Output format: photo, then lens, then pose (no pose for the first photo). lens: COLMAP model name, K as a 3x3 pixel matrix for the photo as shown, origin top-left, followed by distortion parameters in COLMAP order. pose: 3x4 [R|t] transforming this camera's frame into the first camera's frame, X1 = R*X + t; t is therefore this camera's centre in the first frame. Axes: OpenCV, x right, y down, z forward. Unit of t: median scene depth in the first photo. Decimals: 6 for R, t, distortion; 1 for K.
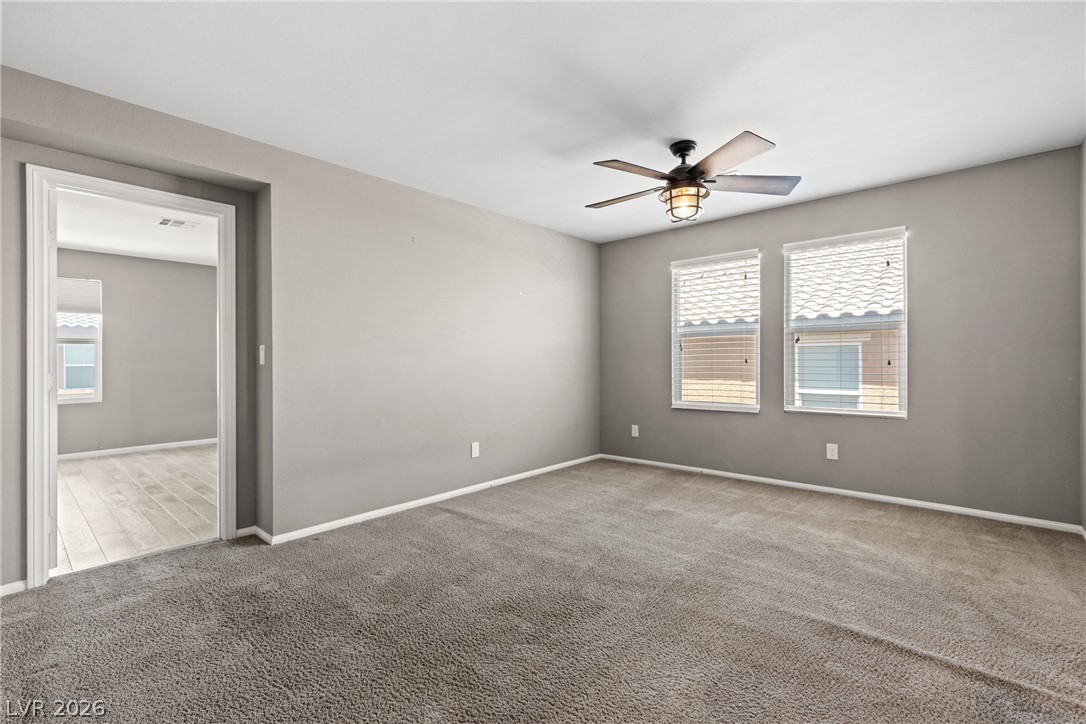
lens RADIAL K [[487.1, 0, 549.6], [0, 487.1, 357.6], [0, 0, 1]] dist [0.005434, 0.000089]
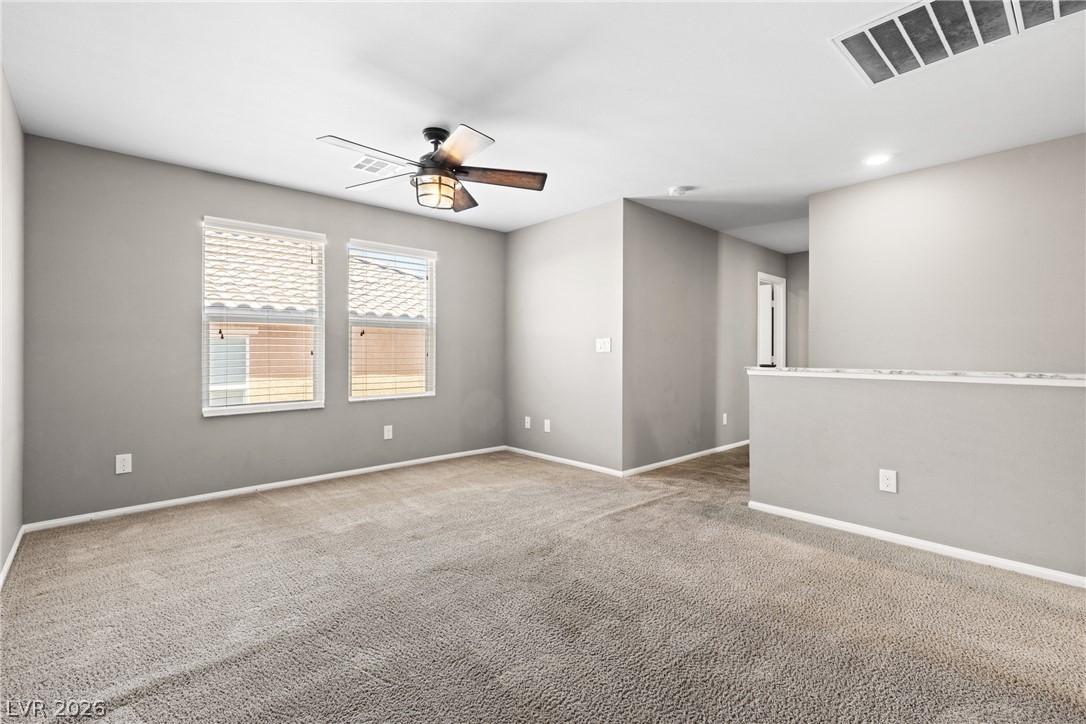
lens RADIAL K [[487.1, 0, 544.8], [0, 487.1, 352.0], [0, 0, 1]] dist [0.005434, 0.000089]
pose [[0.106157, 0.006950, 0.994325, -0.508222], [-0.007011, 0.999956, -0.006241, 0.007979], [-0.994325, -0.006309, 0.106201, 0.502865]]
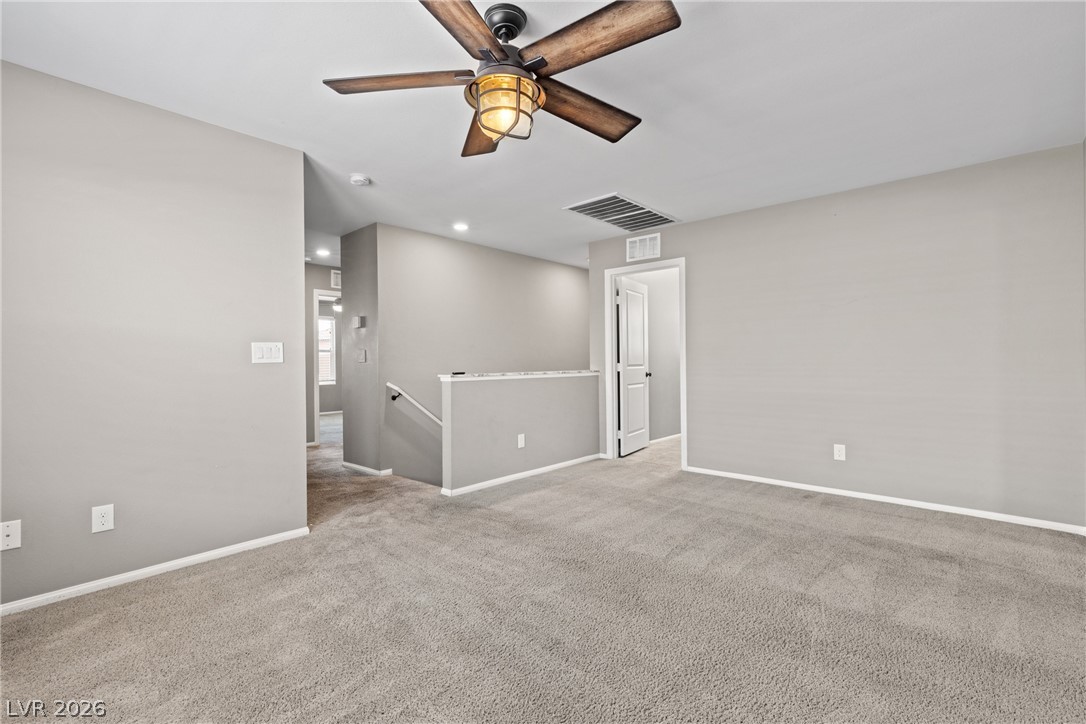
lens RADIAL K [[487.1, 0, 542.4], [0, 487.1, 361.2], [0, 0, 1]] dist [0.005434, 0.000089]
pose [[-0.999783, 0.015853, 0.013501, 0.167711], [0.015743, 0.999843, -0.008178, 0.010039], [-0.013629, -0.007963, -0.999875, 1.210005]]
